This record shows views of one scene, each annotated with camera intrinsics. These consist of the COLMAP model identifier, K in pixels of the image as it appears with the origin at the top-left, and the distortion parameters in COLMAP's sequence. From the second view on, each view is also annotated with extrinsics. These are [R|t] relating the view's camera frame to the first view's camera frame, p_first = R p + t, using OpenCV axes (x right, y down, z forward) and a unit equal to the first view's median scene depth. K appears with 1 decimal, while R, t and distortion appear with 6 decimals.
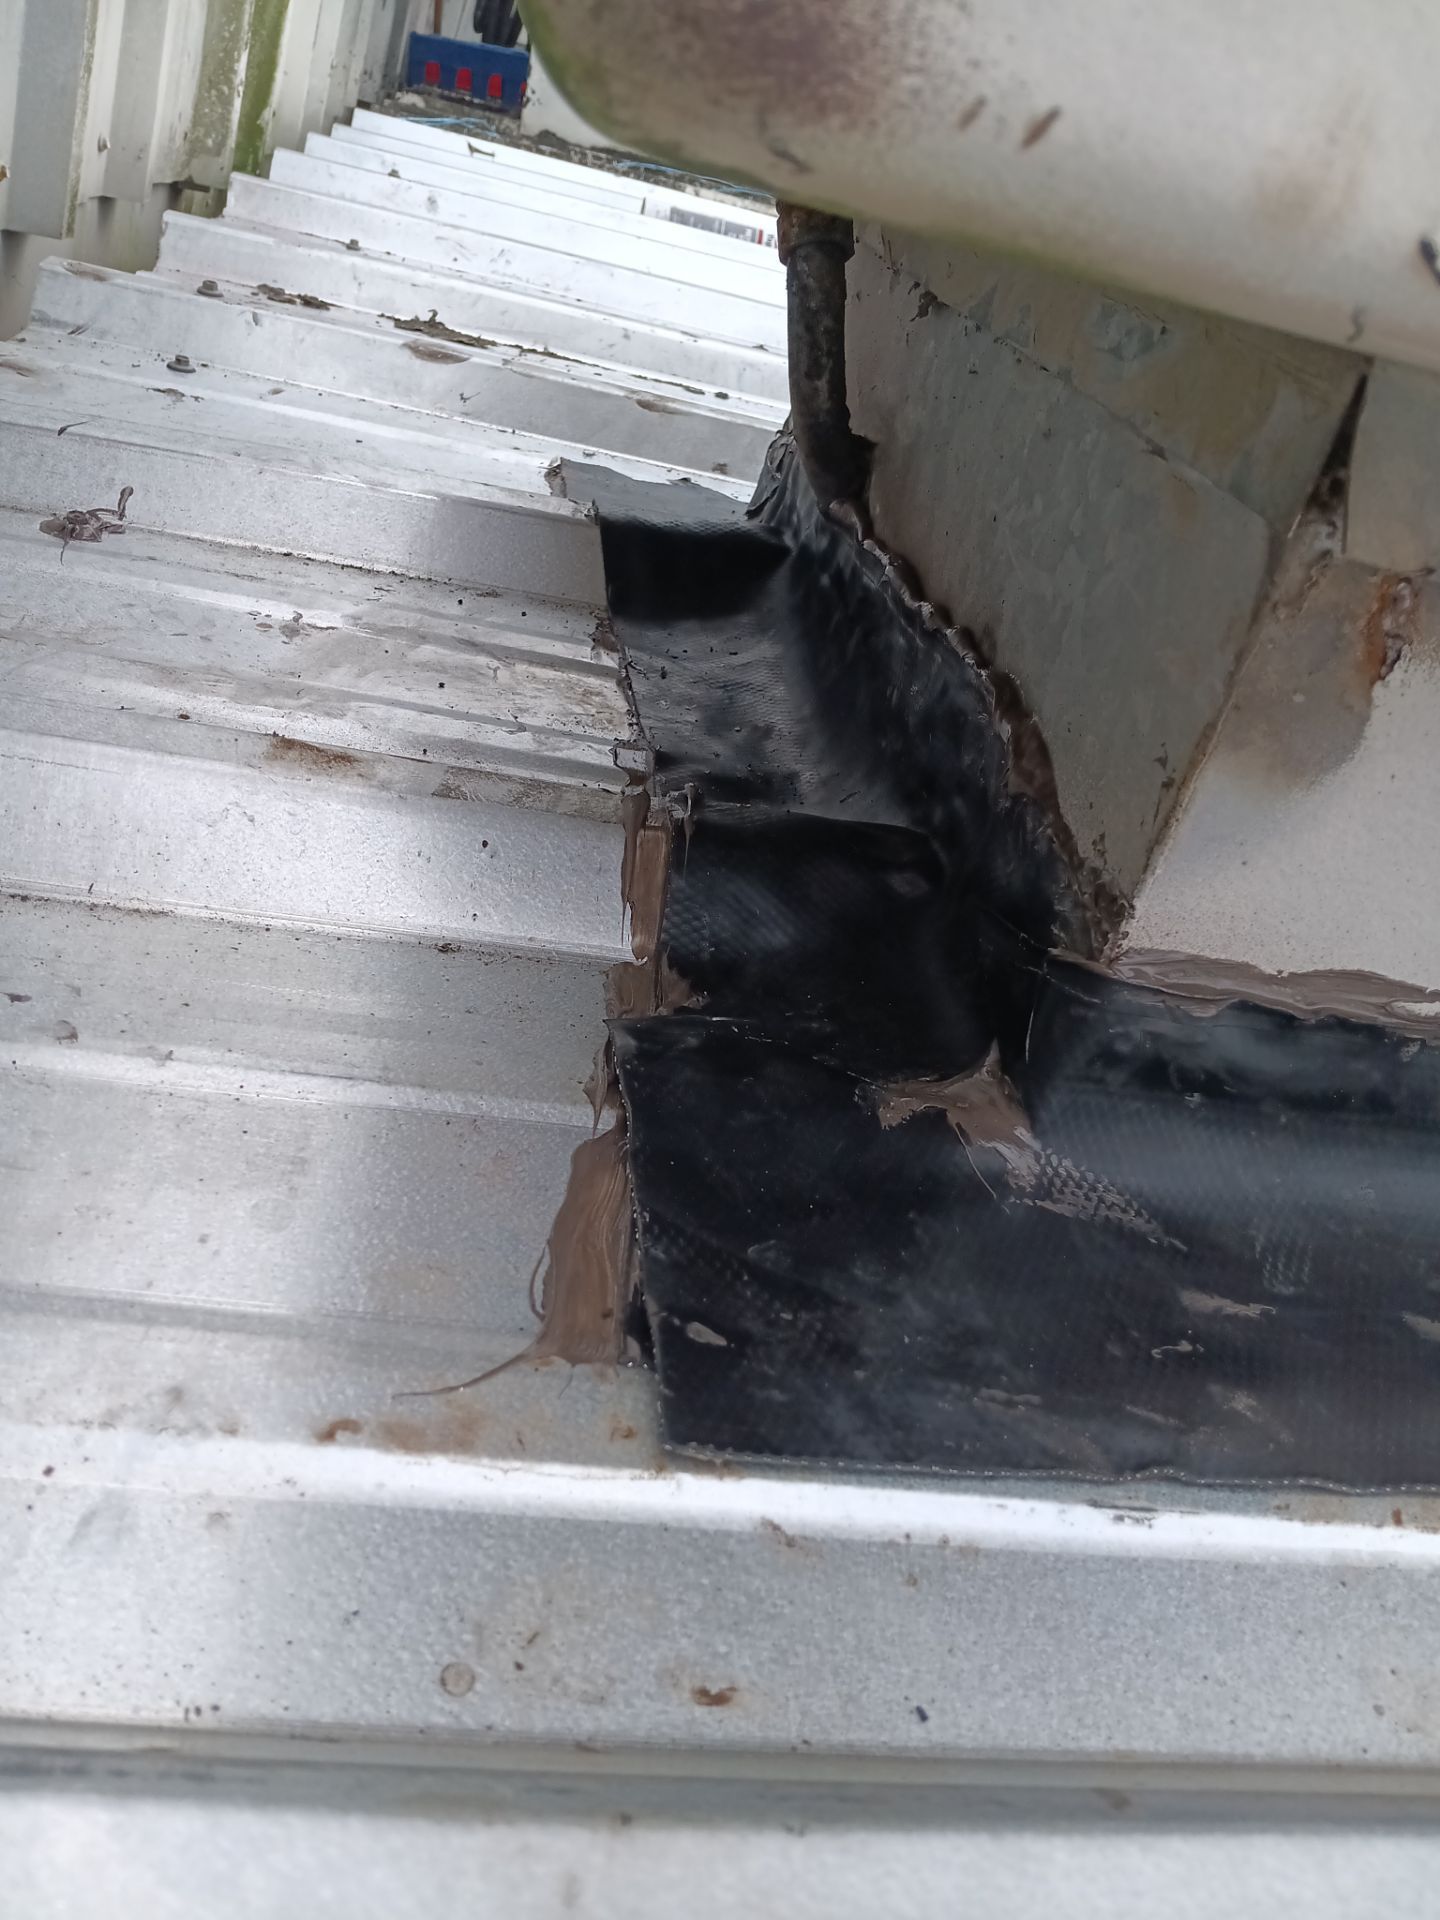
lens RADIAL K [[1475.1, 0, 726.6], [0, 1475.1, 955.8], [0, 0, 1]] dist [0.049510, -0.109682]
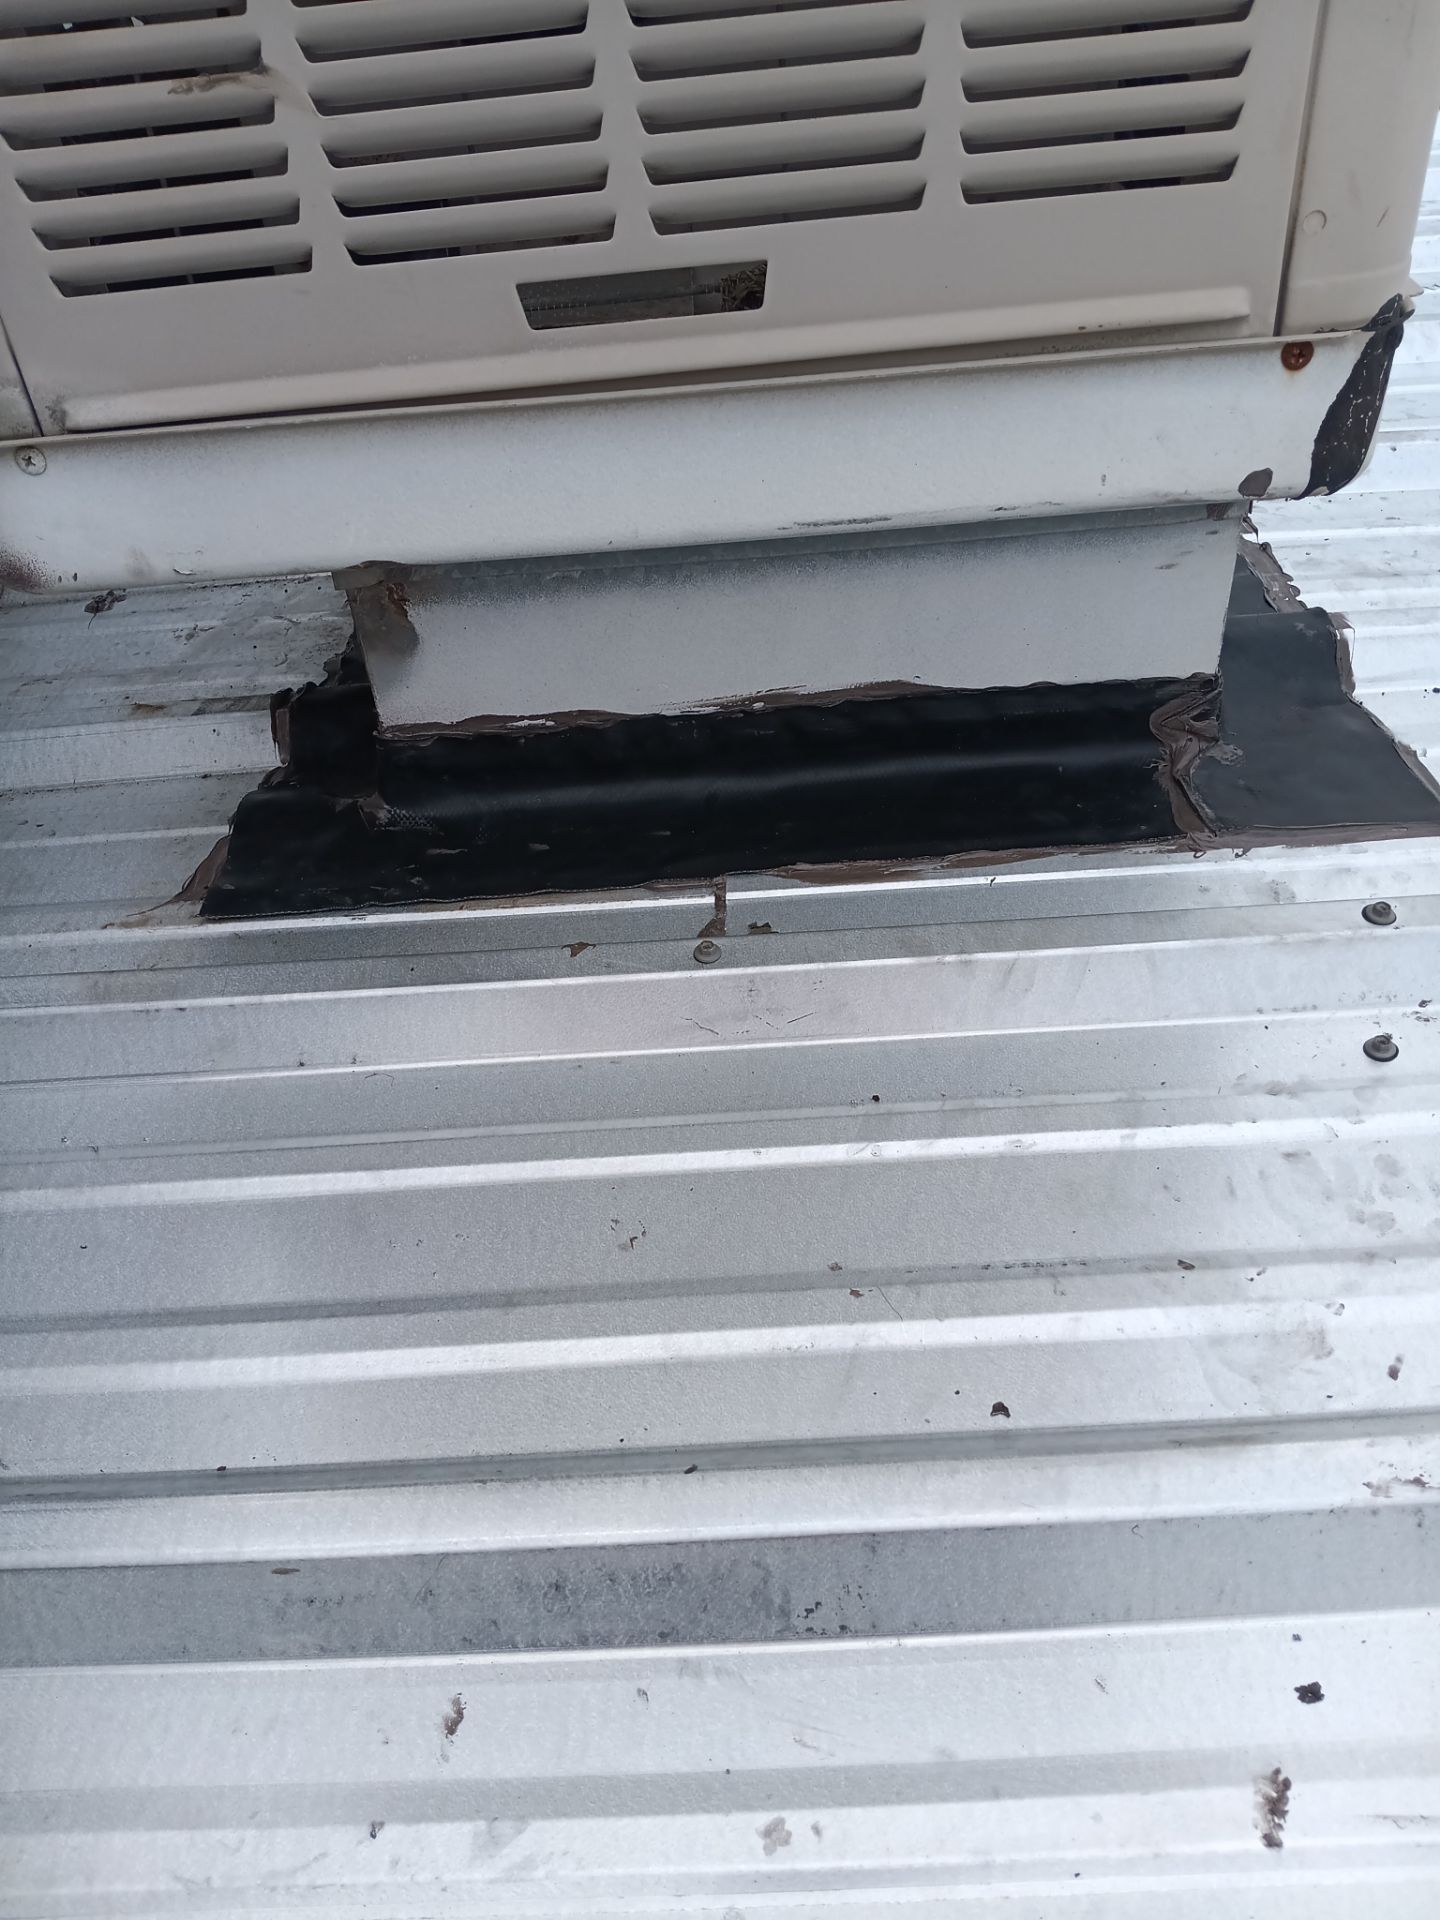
lens RADIAL K [[1475.1, 0, 728.8], [0, 1475.1, 922.3], [0, 0, 1]] dist [0.049510, -0.109682]
pose [[0.947781, -0.170162, -0.269734, 1.280153], [0.202408, 0.974543, 0.096422, 0.173566], [0.246460, -0.145983, 0.958095, -1.212450]]
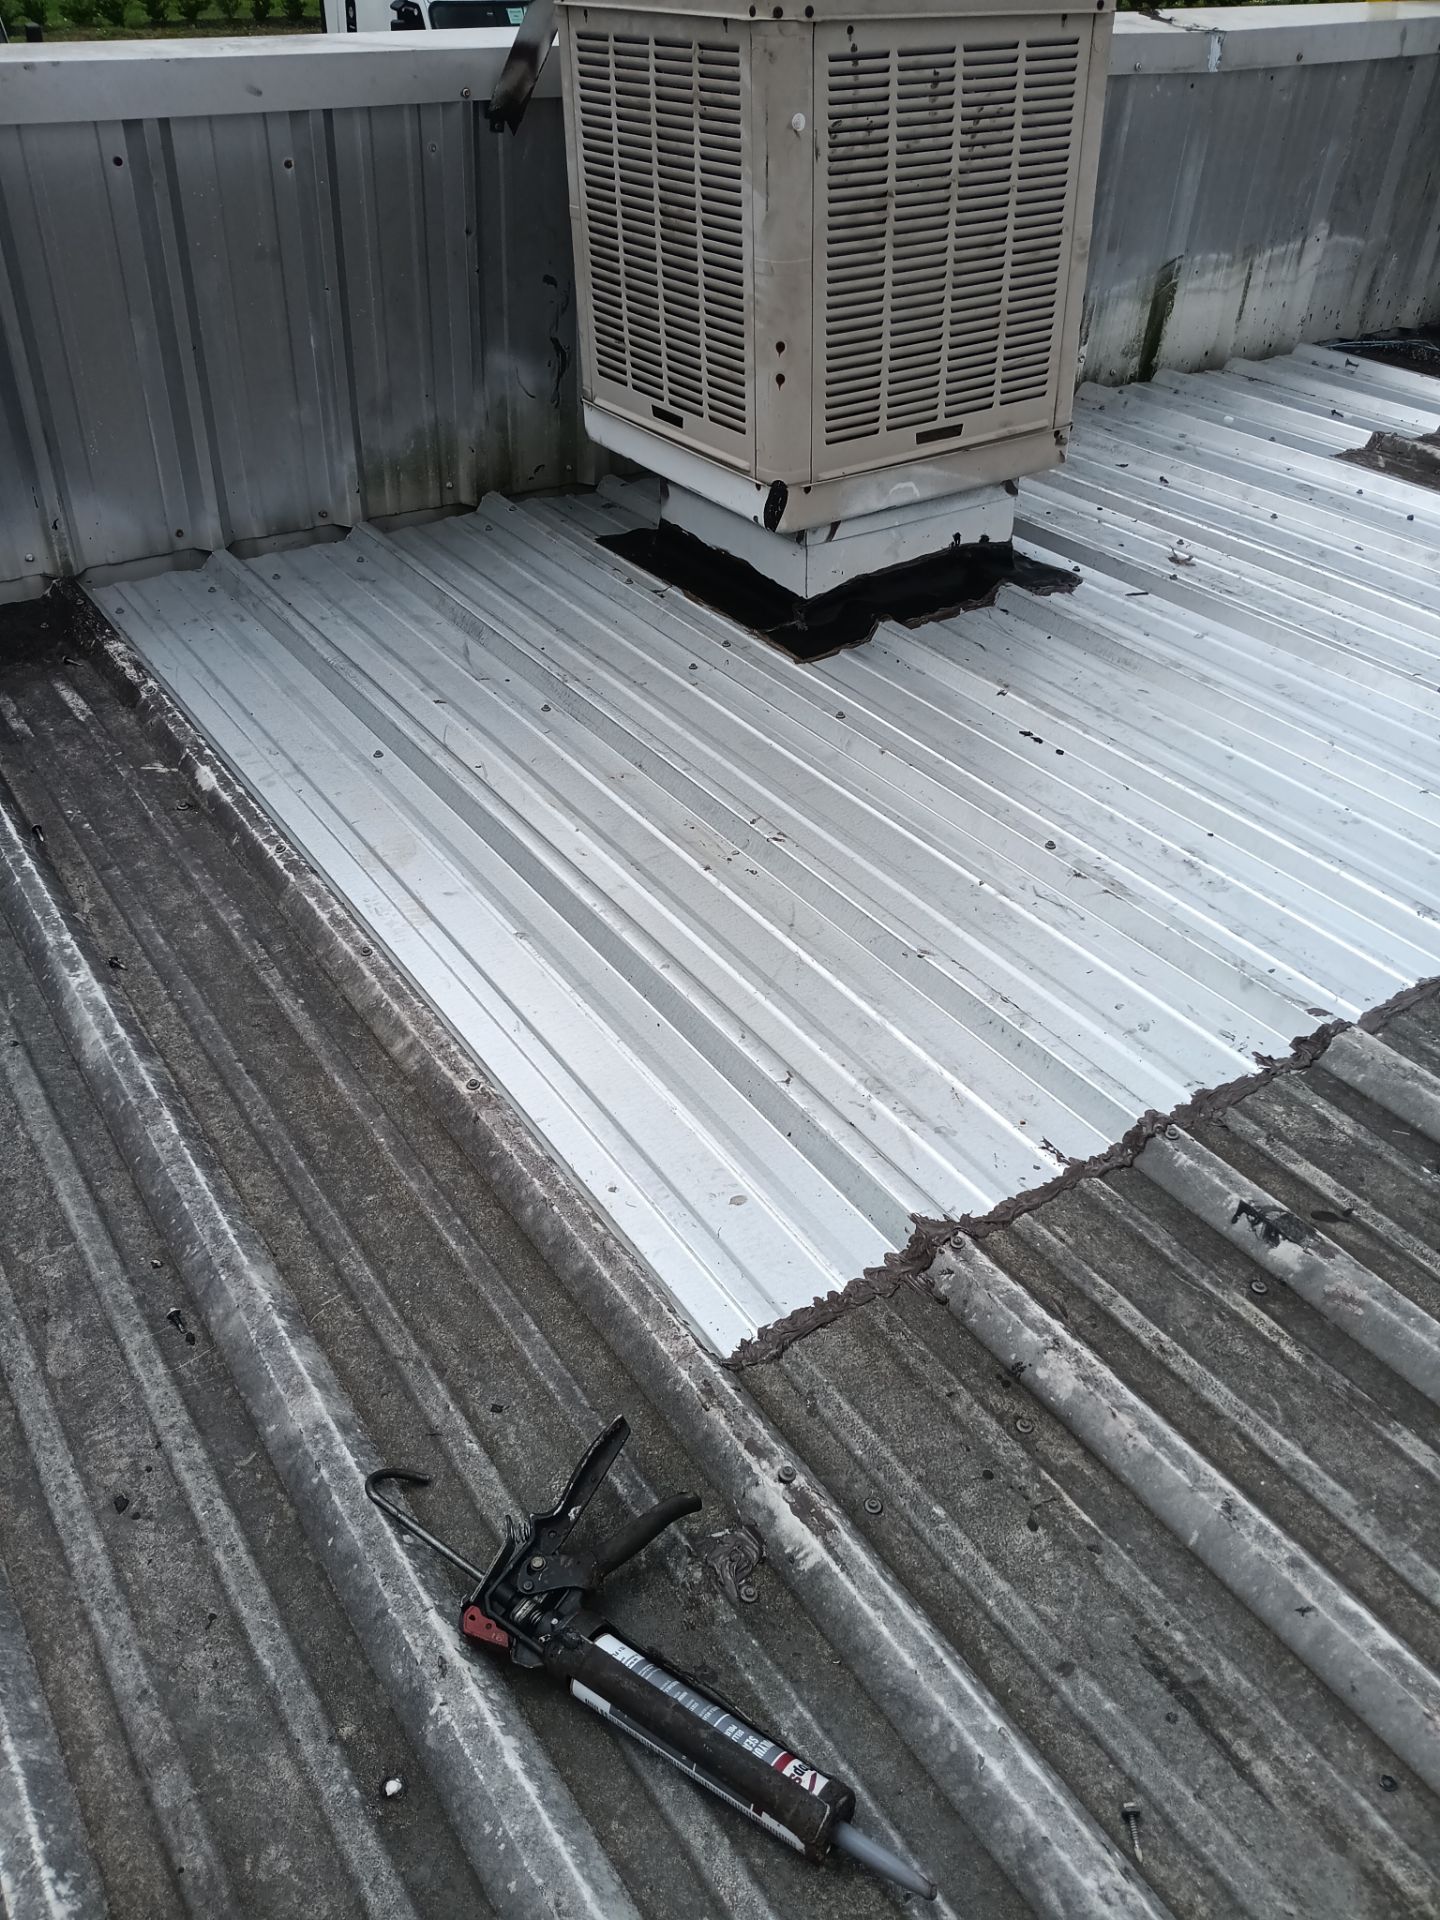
lens RADIAL K [[1475.1, 0, 718.3], [0, 1475.1, 931.5], [0, 0, 1]] dist [0.049510, -0.109682]
pose [[0.441153, 0.308645, -0.842688, 7.495432], [-0.373104, 0.917079, 0.140569, 0.775663], [0.816197, 0.252397, 0.519729, -2.343824]]
